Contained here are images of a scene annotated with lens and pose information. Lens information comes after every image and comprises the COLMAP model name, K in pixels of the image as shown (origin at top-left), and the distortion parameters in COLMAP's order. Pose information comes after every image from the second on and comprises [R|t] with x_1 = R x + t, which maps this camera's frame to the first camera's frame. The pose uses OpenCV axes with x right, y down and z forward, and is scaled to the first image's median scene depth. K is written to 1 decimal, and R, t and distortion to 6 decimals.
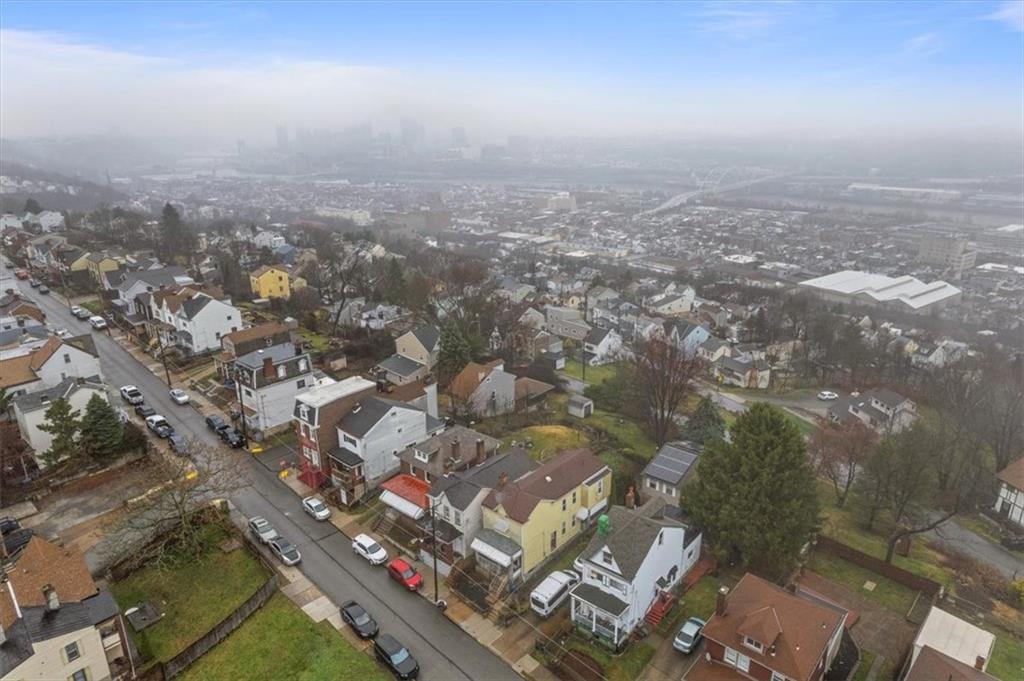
lens RADIAL K [[656.5, 0, 513.2], [0, 656.5, 344.3], [0, 0, 1]] dist [-0.061942, 0.051517]
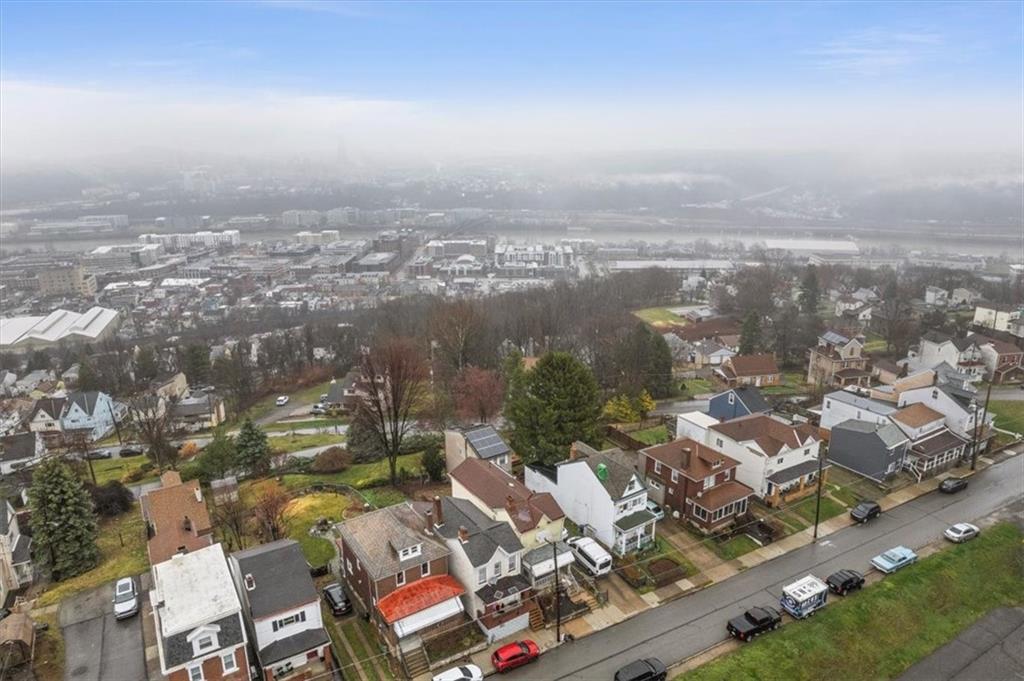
lens RADIAL K [[656.5, 0, 512.4], [0, 656.5, 340.6], [0, 0, 1]] dist [-0.061942, 0.051517]
pose [[0.276211, -0.267996, 0.922976, -0.091975], [0.313337, 0.932976, 0.177130, -0.020646], [-0.908585, 0.240277, 0.341672, 0.065698]]
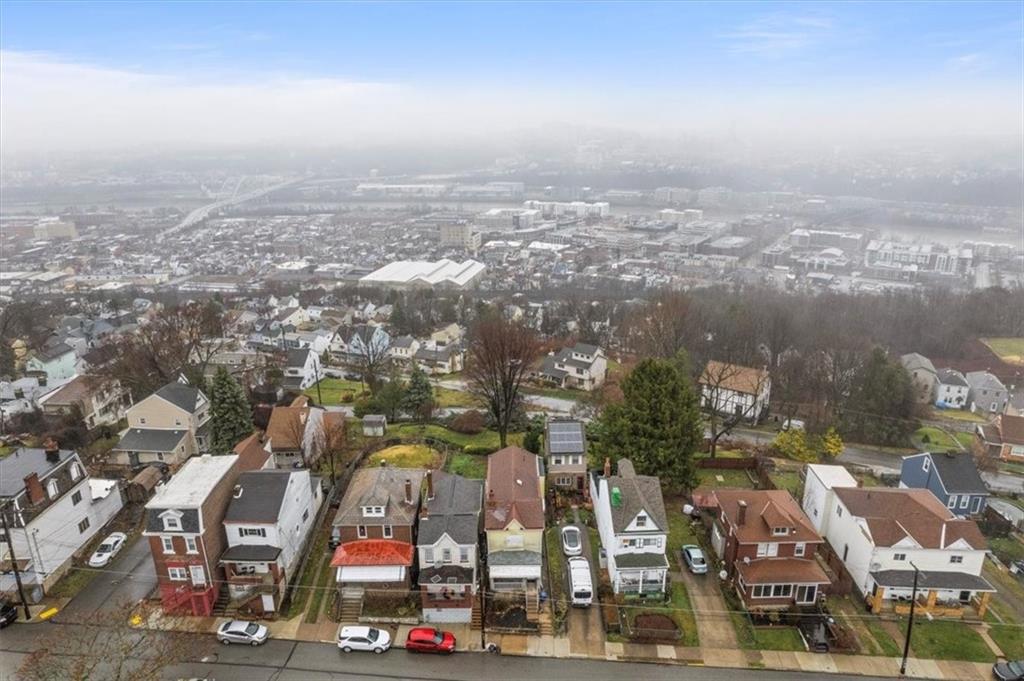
lens RADIAL K [[656.5, 0, 512.7], [0, 656.5, 339.5], [0, 0, 1]] dist [-0.061942, 0.051517]
pose [[0.751101, -0.202272, 0.628437, -0.059028], [0.213850, 0.975127, 0.058269, -0.007173], [-0.624593, 0.090625, 0.775675, 0.024030]]
